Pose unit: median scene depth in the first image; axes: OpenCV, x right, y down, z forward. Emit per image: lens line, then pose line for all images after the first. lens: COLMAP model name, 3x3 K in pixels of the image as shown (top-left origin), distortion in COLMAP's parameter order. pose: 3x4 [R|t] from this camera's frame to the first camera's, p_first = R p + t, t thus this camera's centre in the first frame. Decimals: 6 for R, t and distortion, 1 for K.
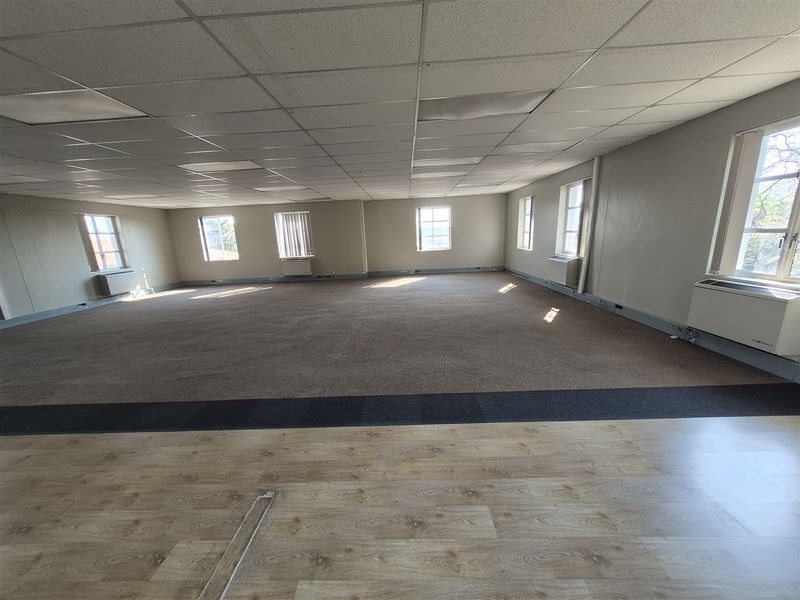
lens RADIAL K [[311.5, 0, 401.7], [0, 311.5, 305.4], [0, 0, 1]] dist [-0.000027, -0.000331]
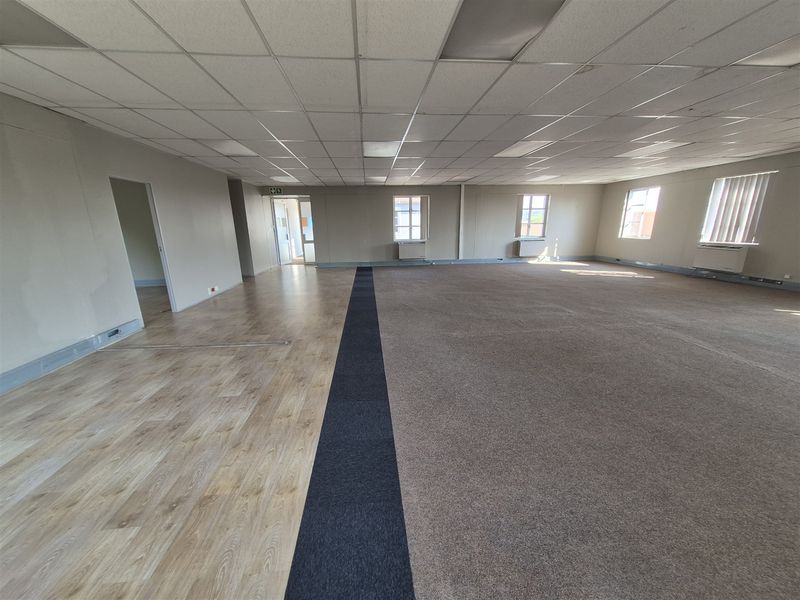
lens RADIAL K [[311.5, 0, 389.3], [0, 311.5, 303.9], [0, 0, 1]] dist [-0.000027, -0.000331]
pose [[0.122736, 0.287904, -0.949761, 0.329320], [-0.211358, 0.942626, 0.258428, -0.068969], [0.969672, 0.169021, 0.176545, 0.261497]]
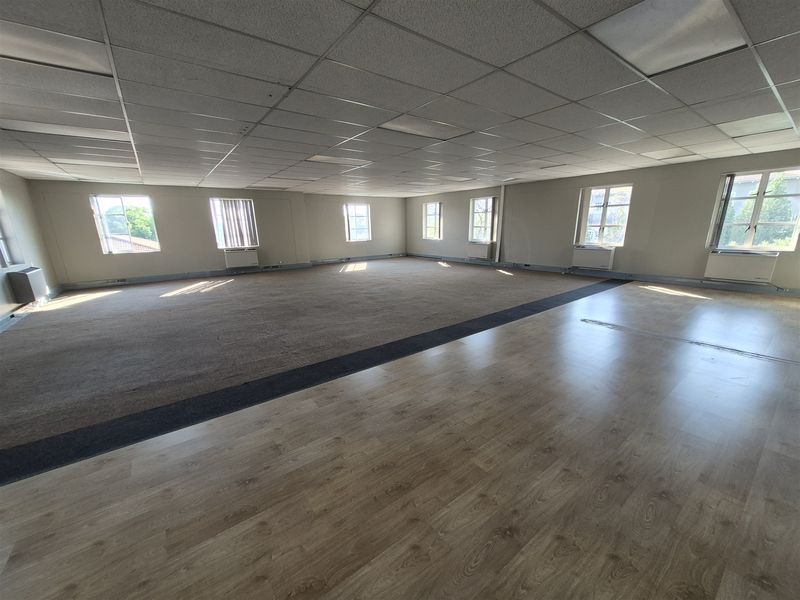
lens RADIAL K [[311.5, 0, 392.9], [0, 311.5, 312.7], [0, 0, 1]] dist [-0.000027, -0.000331]
pose [[0.788788, -0.136206, 0.599385, -0.739966], [0.119539, 0.990514, 0.067774, 0.040754], [-0.602930, 0.018190, 0.797587, -0.027935]]
